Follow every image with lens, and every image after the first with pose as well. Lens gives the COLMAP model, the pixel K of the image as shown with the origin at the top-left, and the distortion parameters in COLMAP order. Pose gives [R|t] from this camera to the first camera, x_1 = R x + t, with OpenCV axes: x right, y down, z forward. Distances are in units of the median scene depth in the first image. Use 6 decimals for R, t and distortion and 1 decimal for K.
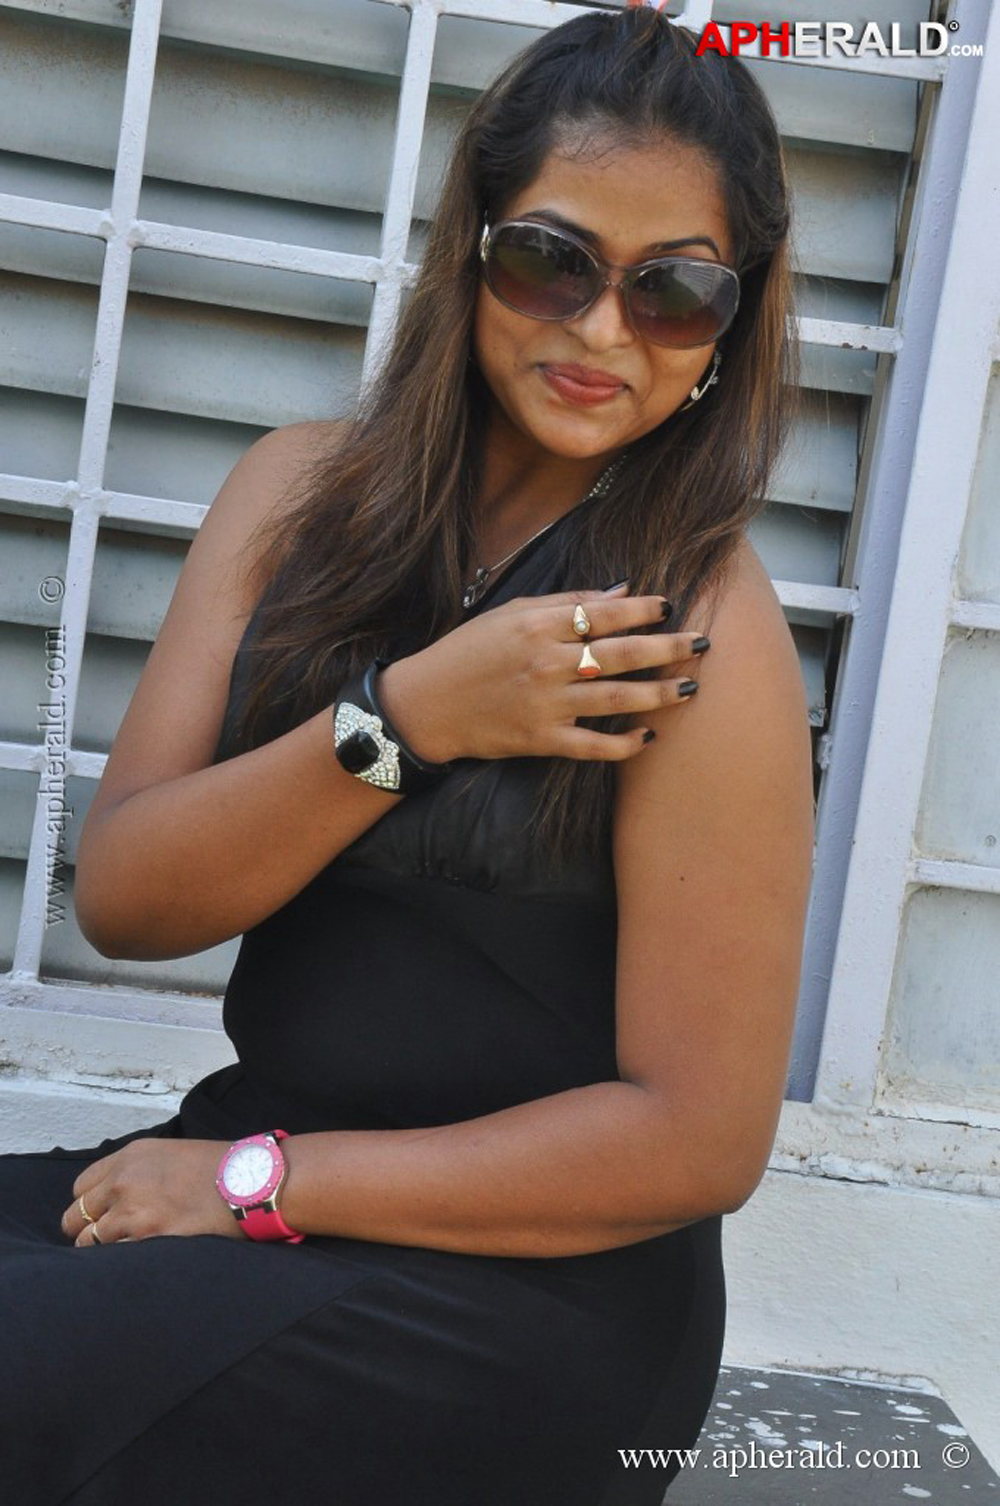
lens RADIAL K [[3921.9, 0, 513.7], [0, 3921.9, 783.1], [0, 0, 1]] dist [0.677594, 0.000000]
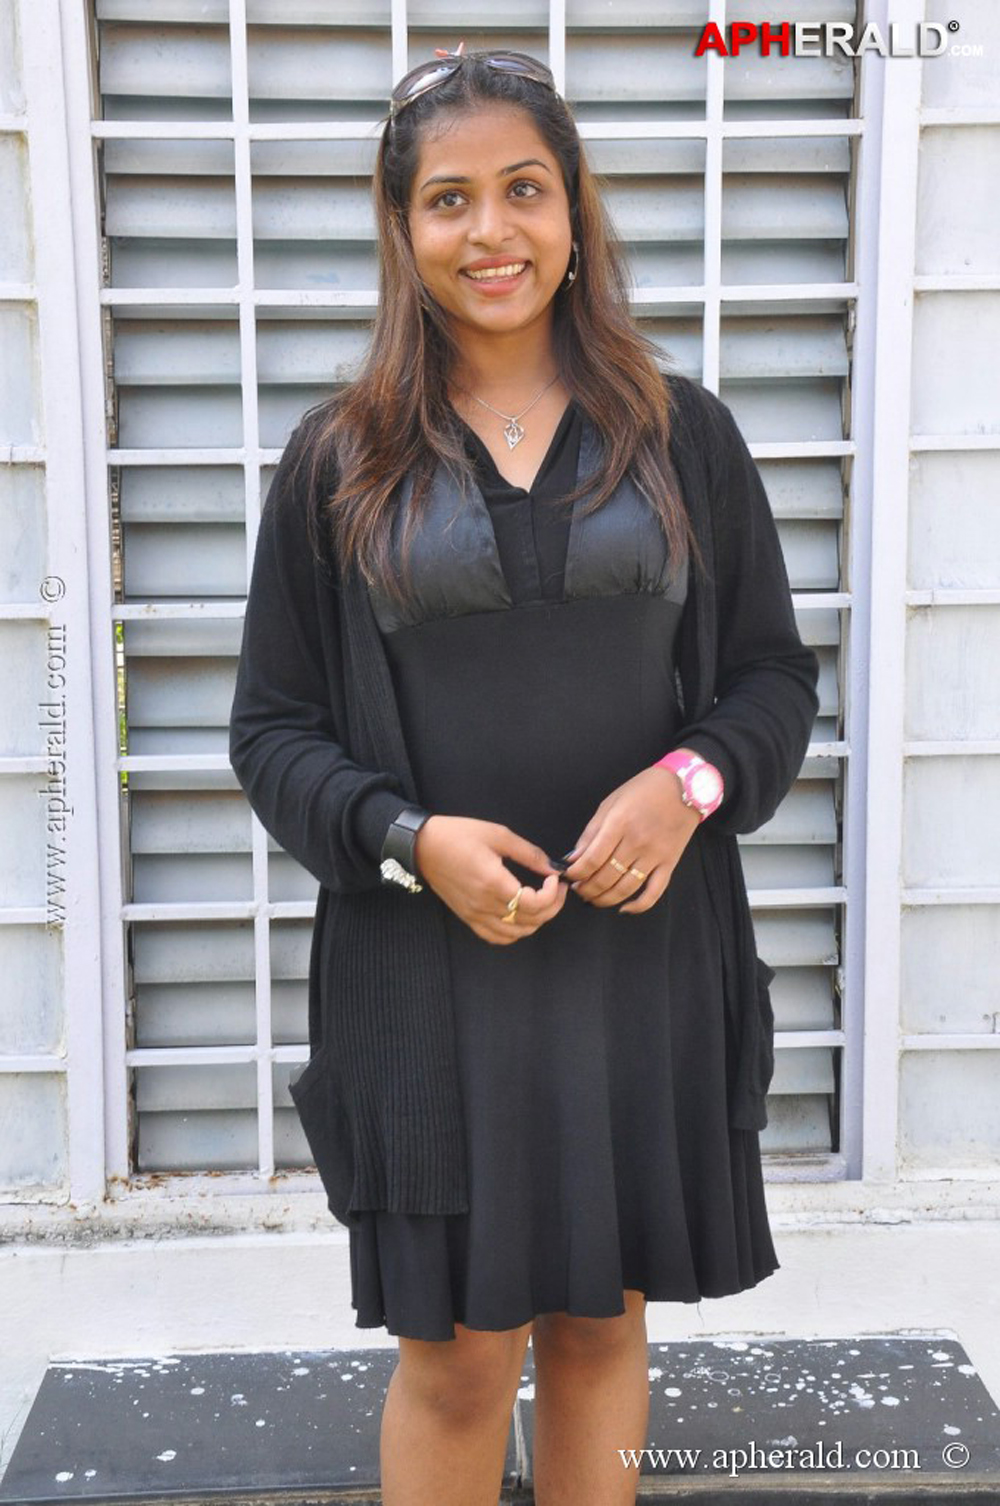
lens RADIAL K [[2057.2, 0, 505.7], [0, 2057.2, 788.2], [0, 0, 1]] dist [0.157373, 0.000000]
pose [[0.985719, -0.140802, -0.092371, 0.029458], [0.144581, 0.988854, 0.035547, -0.150042], [0.086336, -0.048395, 0.995090, 0.074000]]
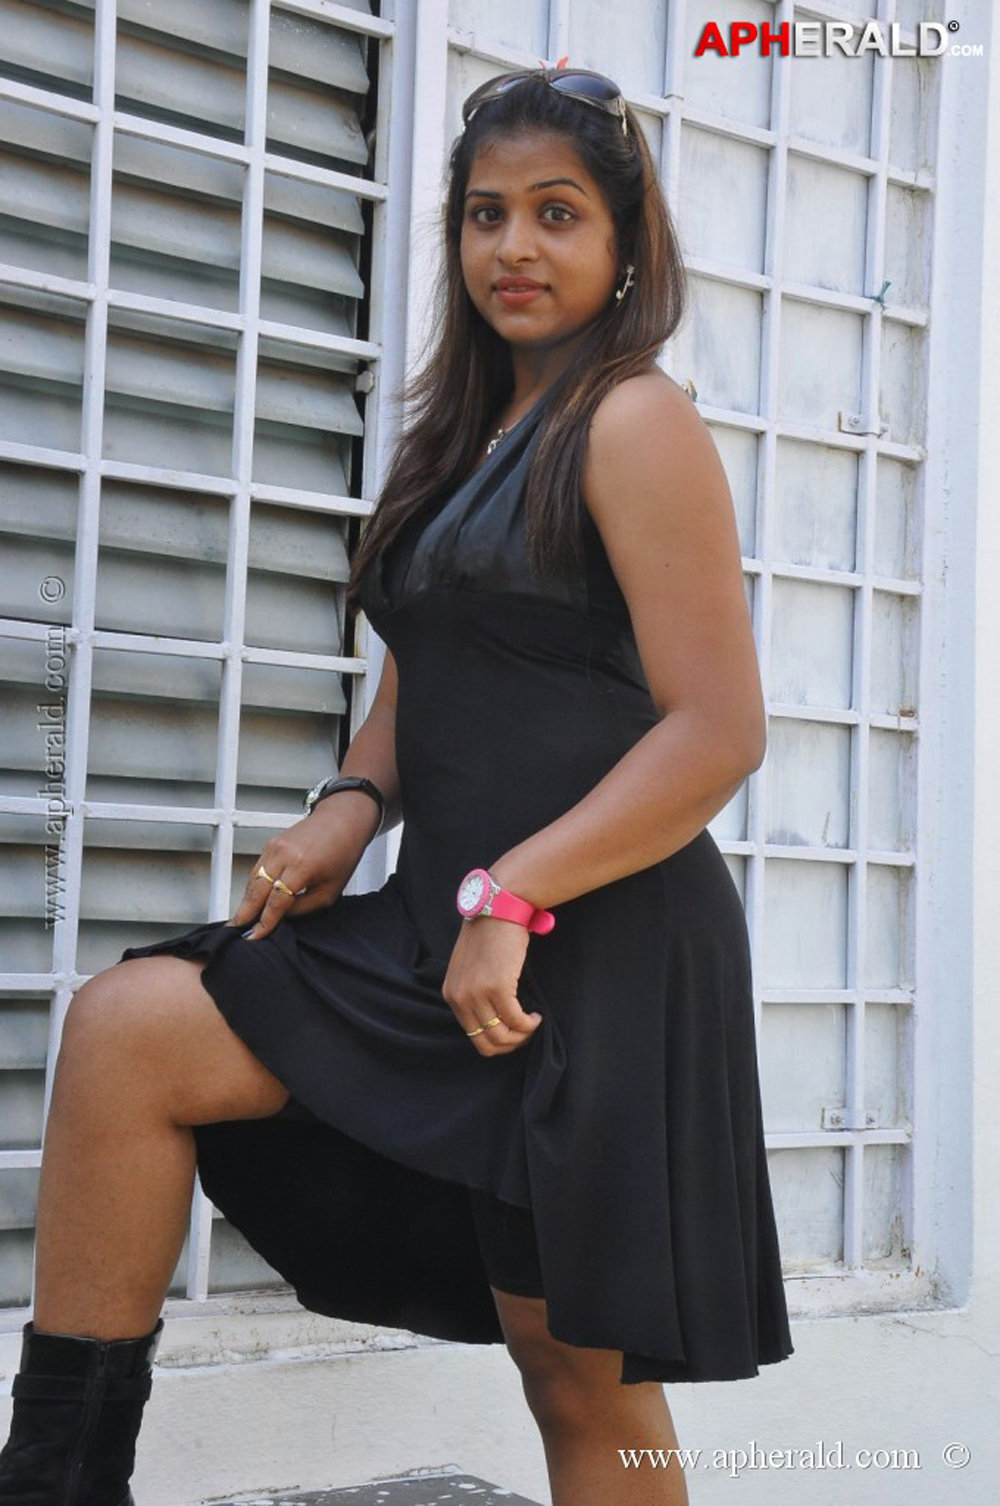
lens RADIAL K [[2559.1, 0, 528.7], [0, 2559.1, 780.9], [0, 0, 1]] dist [0.287053, 0.000000]
pose [[0.861076, -0.076359, 0.502710, -0.378776], [0.129950, 0.988875, -0.072382, -0.043370], [-0.491590, 0.127654, 0.861420, 0.048905]]
